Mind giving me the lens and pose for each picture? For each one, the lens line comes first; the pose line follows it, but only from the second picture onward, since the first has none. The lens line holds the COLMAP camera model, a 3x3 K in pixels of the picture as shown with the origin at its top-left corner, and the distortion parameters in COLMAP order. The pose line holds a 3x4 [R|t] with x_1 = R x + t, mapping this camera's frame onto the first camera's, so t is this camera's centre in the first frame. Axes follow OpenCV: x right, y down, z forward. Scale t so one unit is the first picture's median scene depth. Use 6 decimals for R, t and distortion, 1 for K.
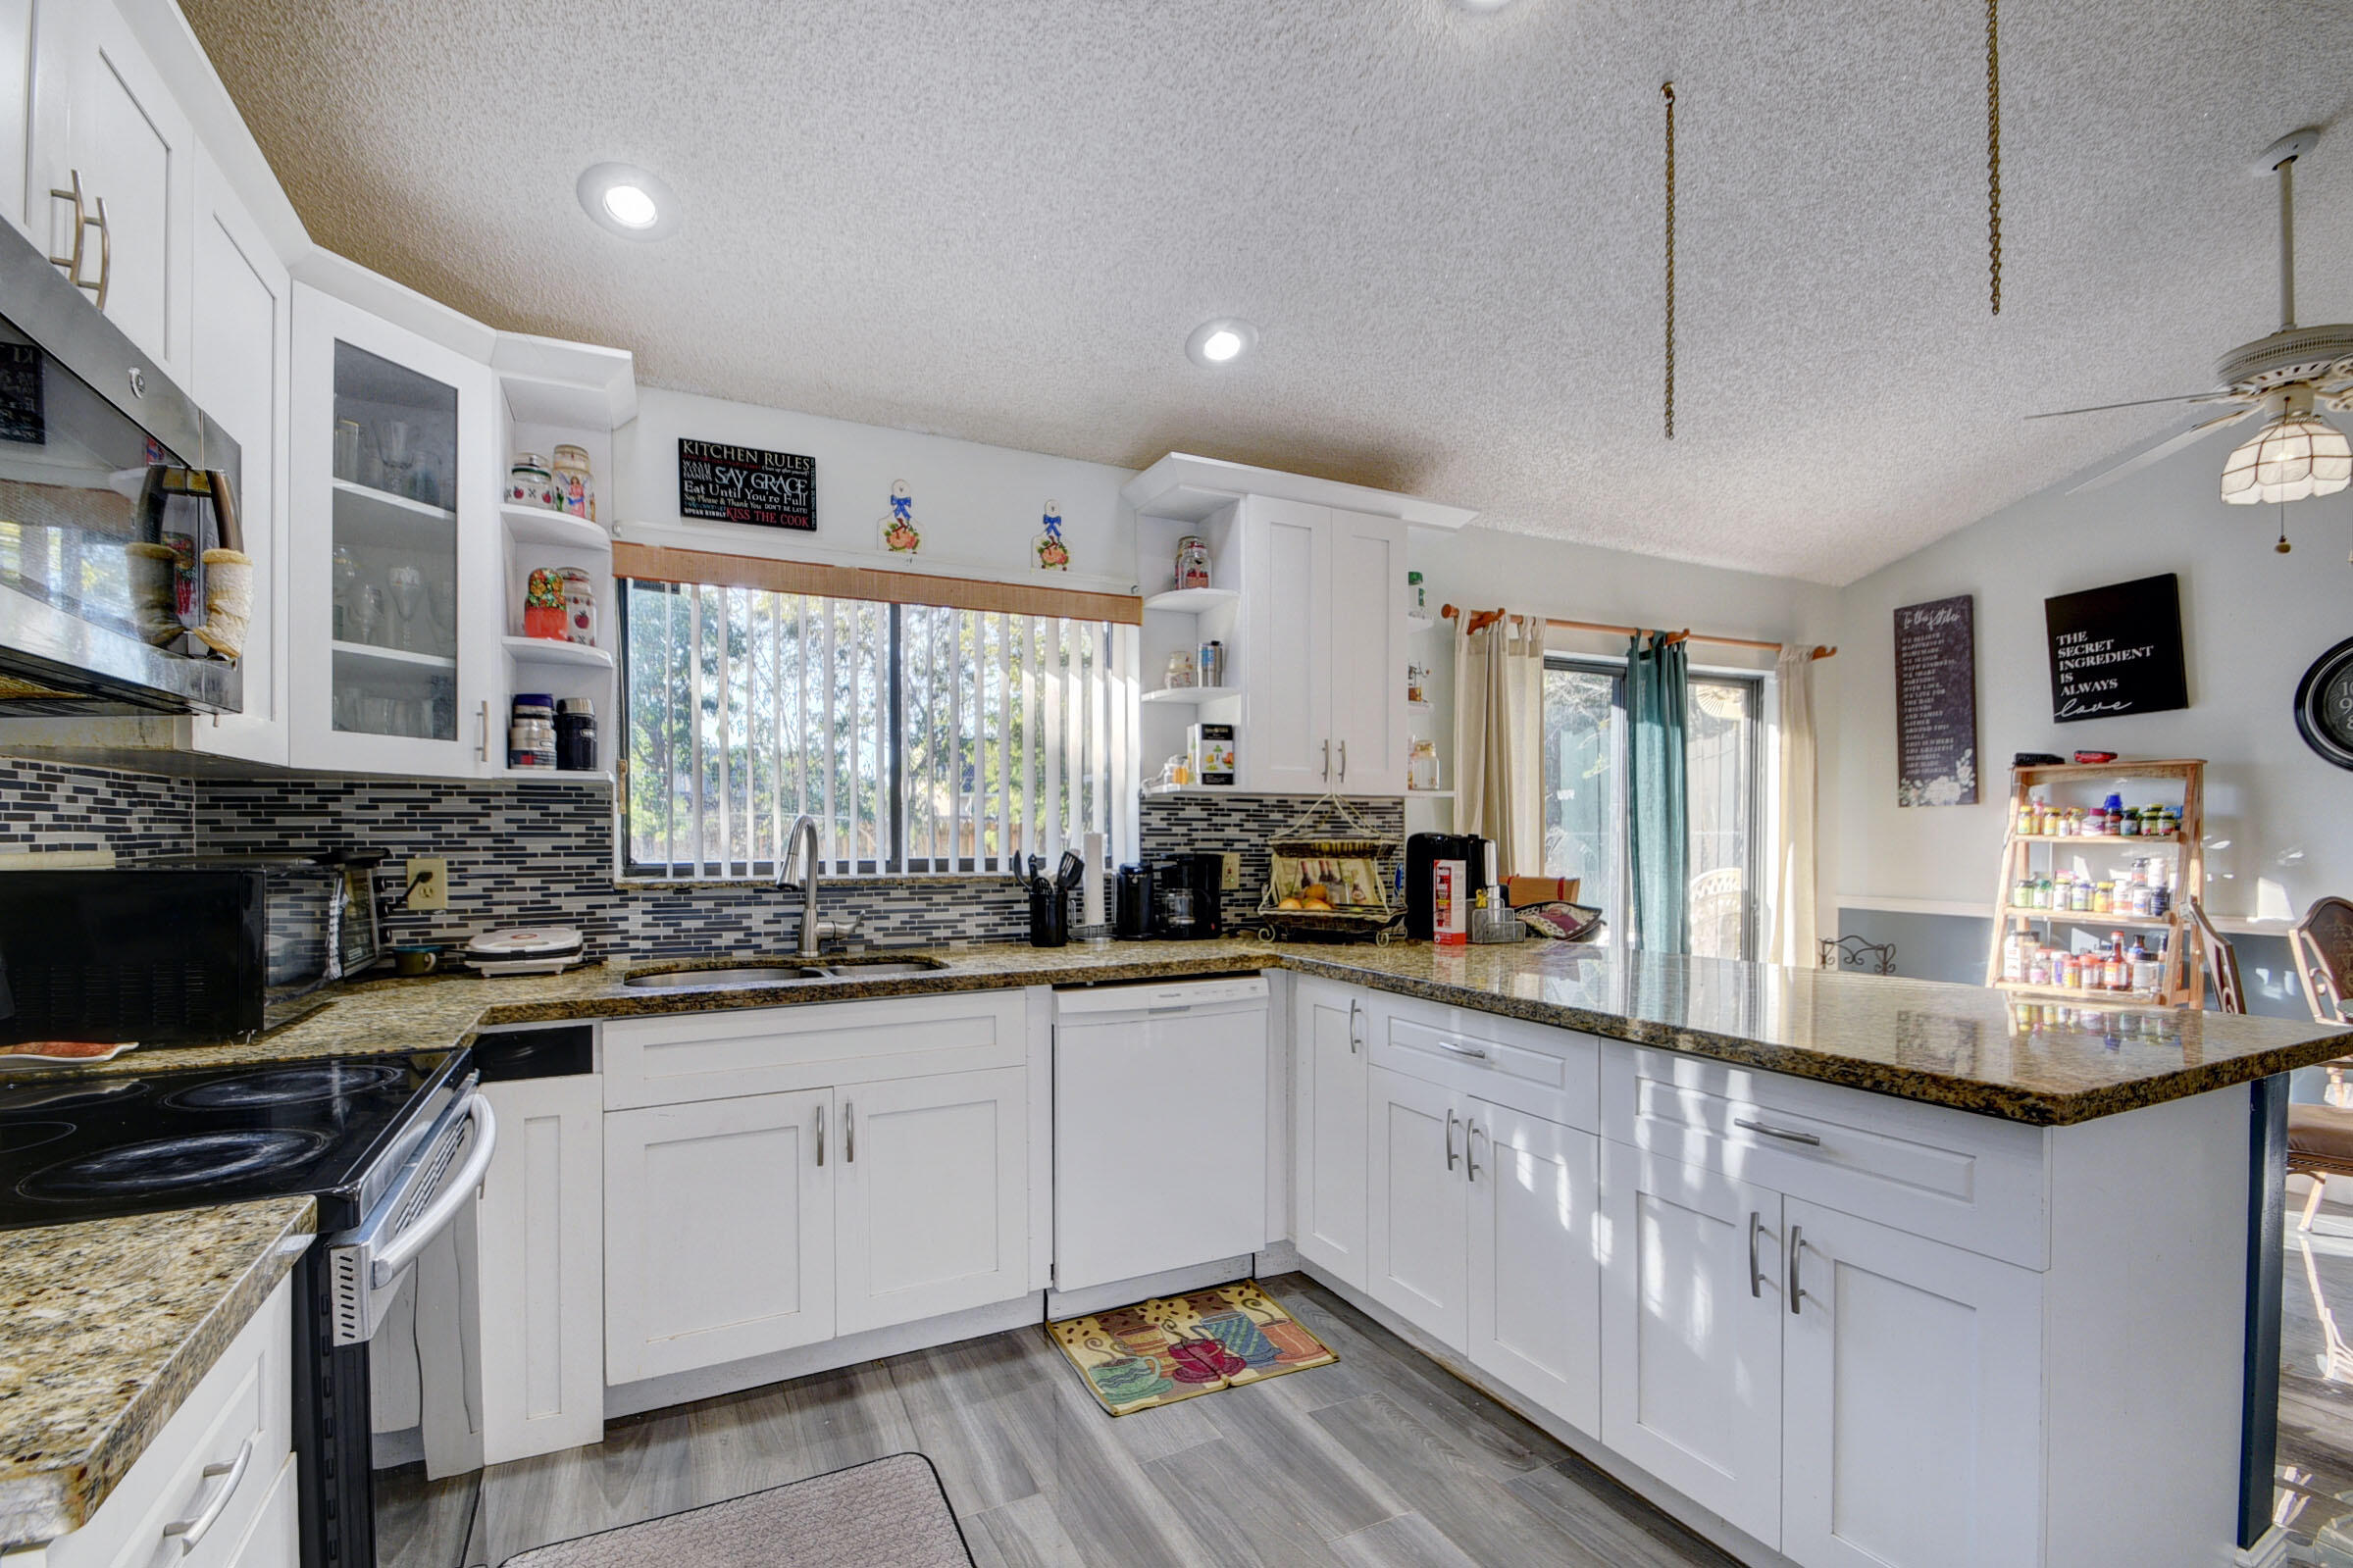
lens RADIAL K [[1047.0, 0, 1165.3], [0, 1047.0, 837.8], [0, 0, 1]] dist [-0.000145, -0.000617]
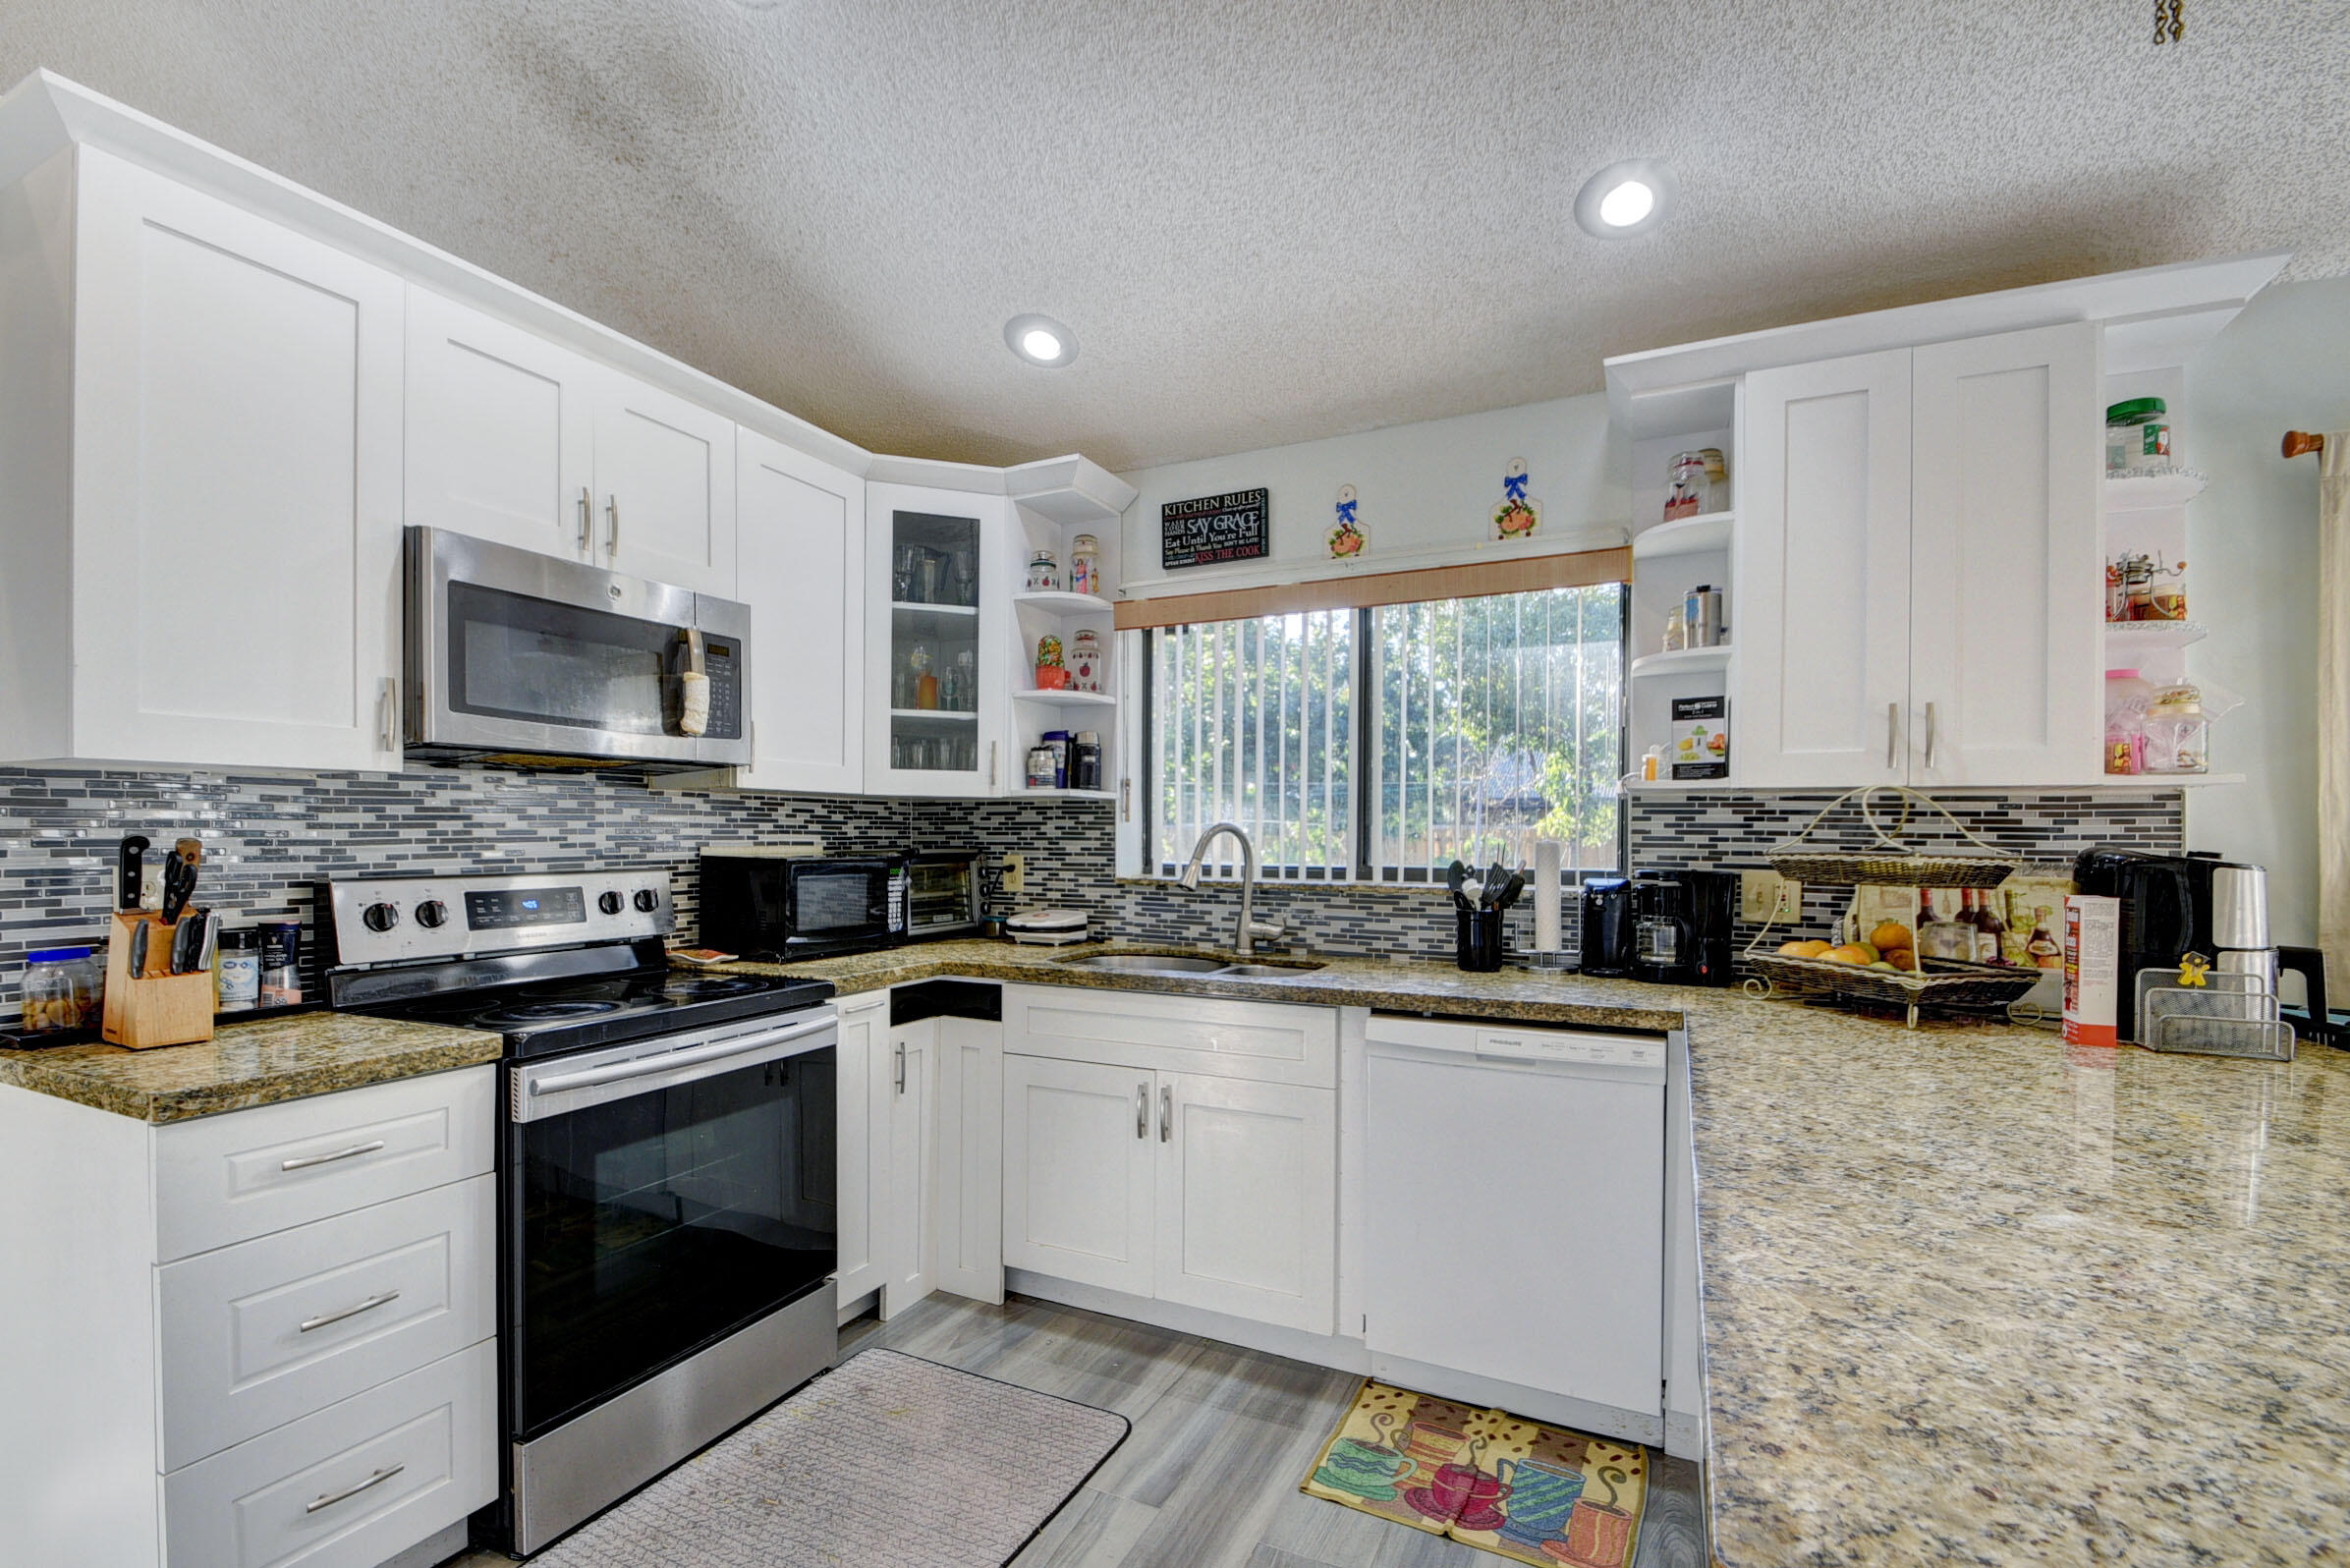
lens RADIAL K [[1045.8, 0, 1163.8], [0, 1045.8, 837.7], [0, 0, 1]] dist [-0.000145, -0.000617]
pose [[0.604151, 0.006935, -0.796840, 0.490697], [-0.012200, 0.999925, -0.000548, -0.004628], [0.796776, 0.010053, 0.604191, 0.297744]]
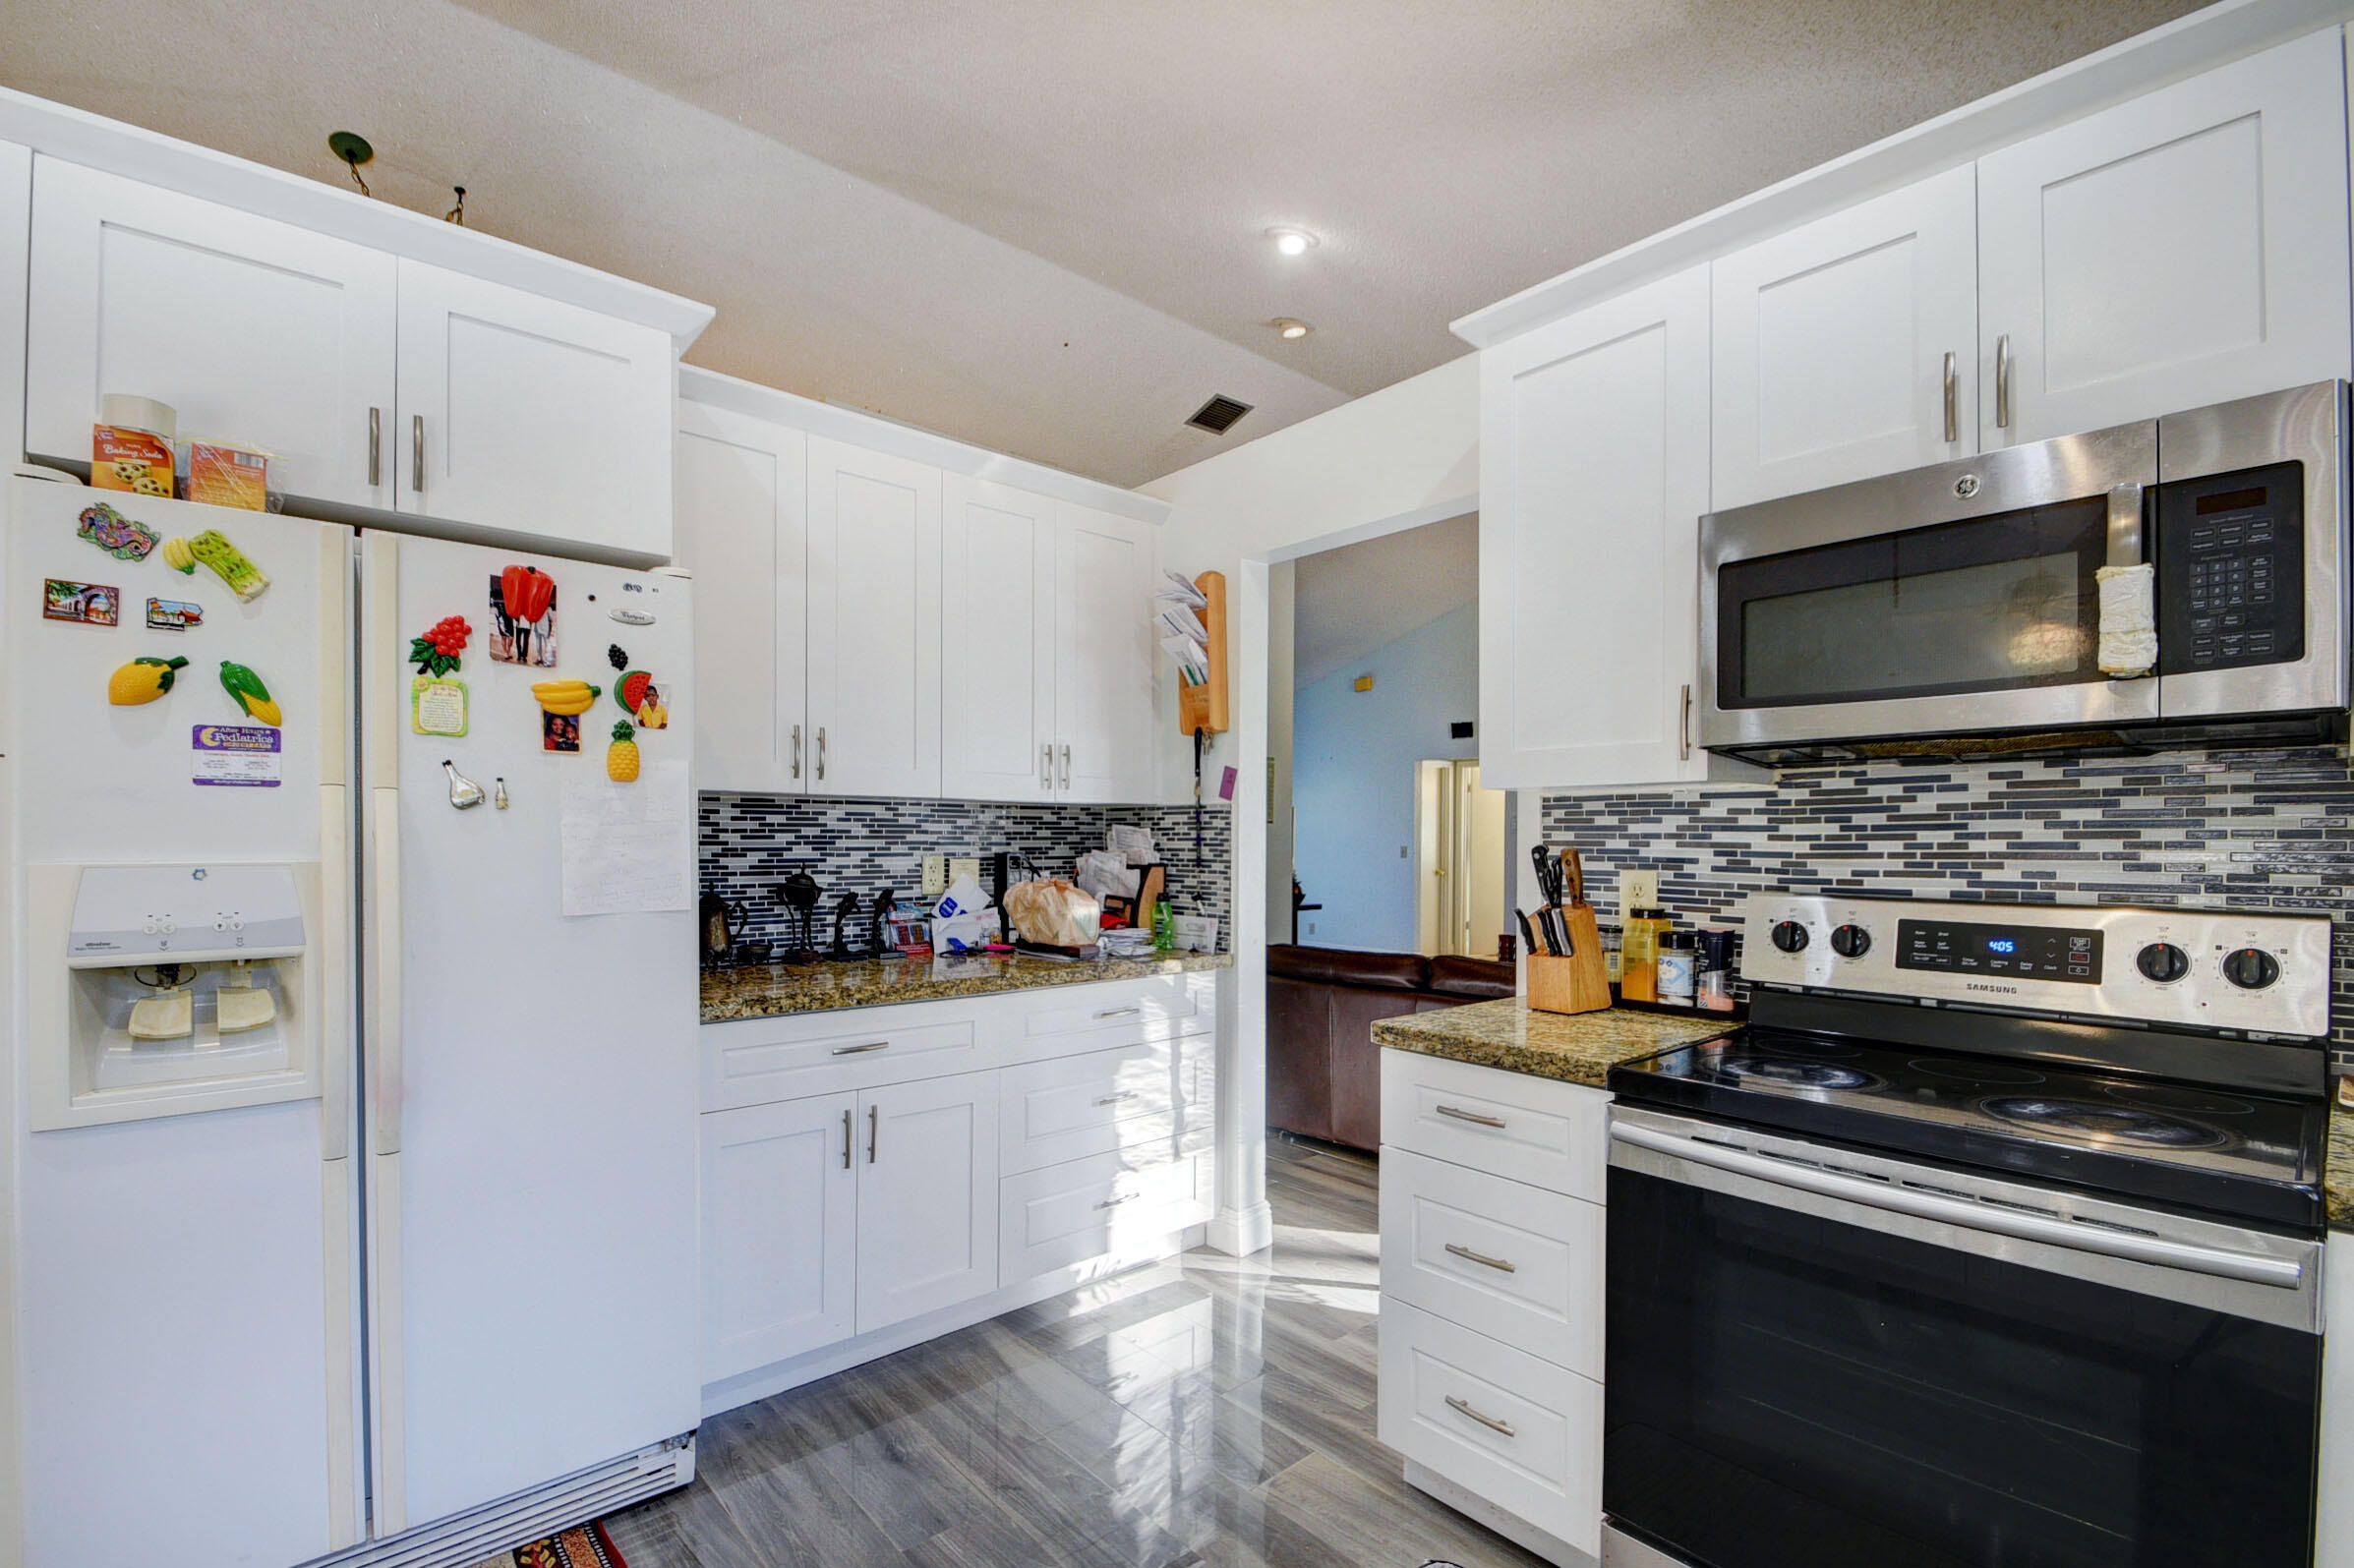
lens RADIAL K [[1047.5, 0, 1165.7], [0, 1047.5, 837.8], [0, 0, 1]] dist [-0.000145, -0.000617]
pose [[-0.969964, -0.004882, -0.243201, -0.559328], [-0.007741, 0.999912, 0.010802, -0.021859], [0.243126, 0.012360, -0.969916, 1.950073]]
